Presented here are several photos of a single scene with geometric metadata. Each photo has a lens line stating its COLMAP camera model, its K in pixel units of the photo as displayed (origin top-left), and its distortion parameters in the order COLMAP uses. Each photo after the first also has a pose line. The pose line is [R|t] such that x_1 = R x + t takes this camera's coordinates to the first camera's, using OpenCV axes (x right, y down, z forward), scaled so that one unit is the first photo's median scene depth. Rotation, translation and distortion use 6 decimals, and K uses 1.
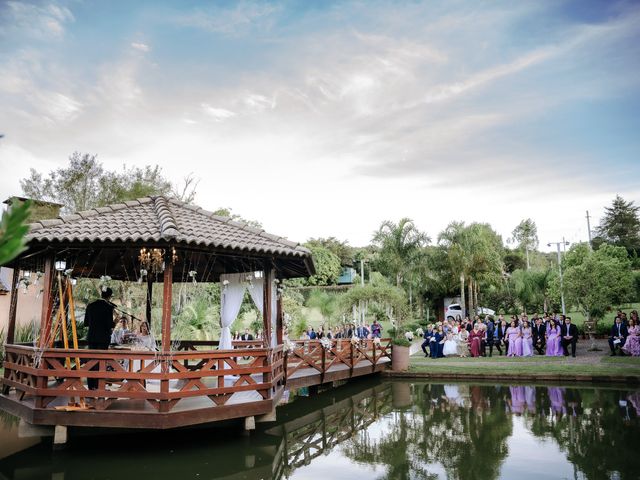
lens RADIAL K [[703.4, 0, 320.0], [0, 703.4, 240.0], [0, 0, 1]] dist [-0.023326, 0.017827]
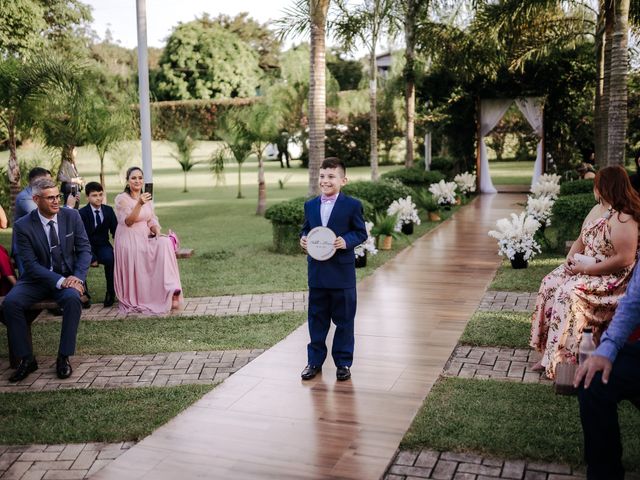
lens RADIAL K [[703.4, 0, 320.0], [0, 703.4, 240.0], [0, 0, 1]] dist [-0.023326, 0.017827]
pose [[0.999697, -0.000055, 0.024616, 0.094590], [-0.005205, 0.976917, 0.213554, 0.076898], [-0.024059, -0.213618, 0.976621, 0.672110]]
